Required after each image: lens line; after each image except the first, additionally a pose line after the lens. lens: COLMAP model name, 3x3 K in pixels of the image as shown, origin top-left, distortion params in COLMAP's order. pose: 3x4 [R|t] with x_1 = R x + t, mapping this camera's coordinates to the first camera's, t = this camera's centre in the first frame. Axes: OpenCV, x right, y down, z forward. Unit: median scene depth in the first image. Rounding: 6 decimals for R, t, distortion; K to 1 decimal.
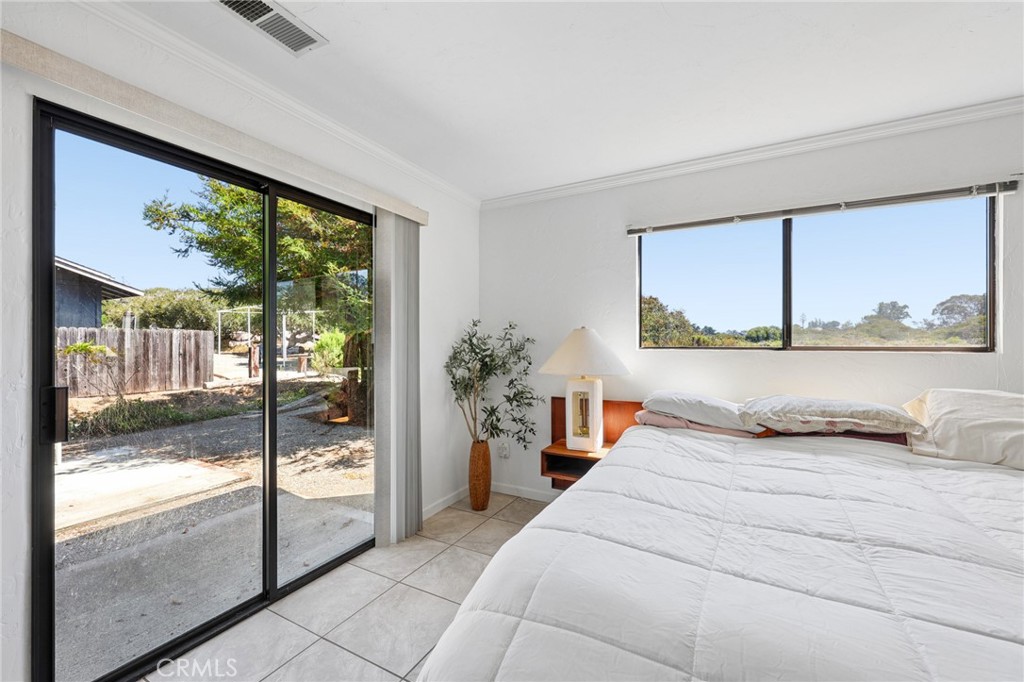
lens RADIAL K [[410.4, 0, 506.9], [0, 410.4, 343.4], [0, 0, 1]] dist [-0.001836, -0.000265]
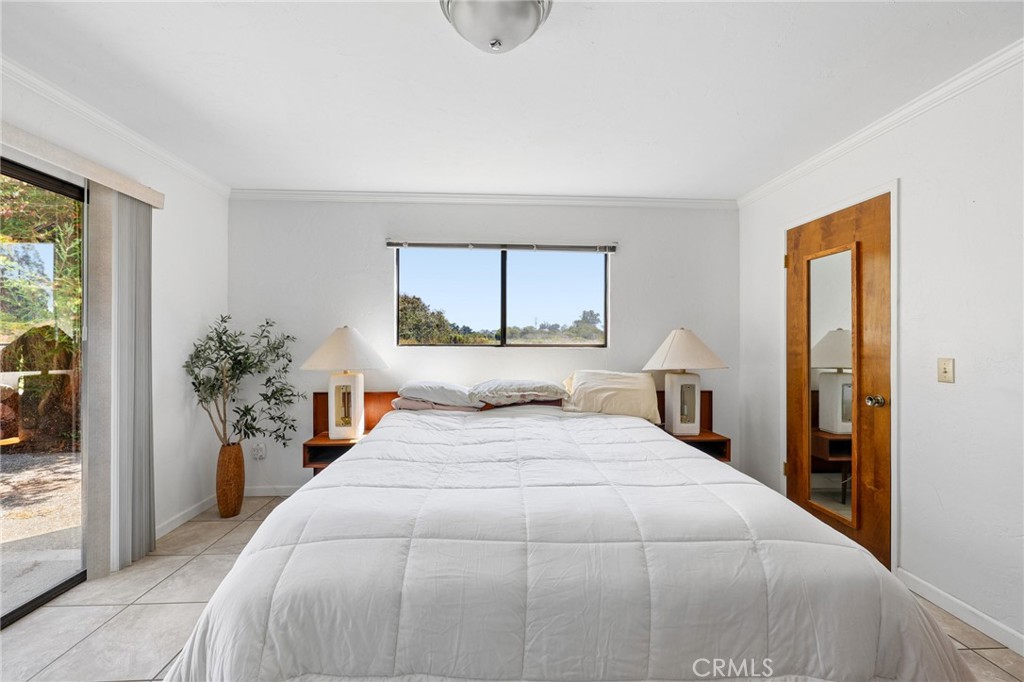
lens RADIAL K [[410.4, 0, 506.9], [0, 410.4, 343.4], [0, 0, 1]] dist [-0.001836, -0.000265]
pose [[0.849037, 0.000545, 0.528333, -0.026882], [-0.003656, 0.999982, 0.004844, -0.001233], [-0.528321, -0.006044, 0.849023, -0.154901]]
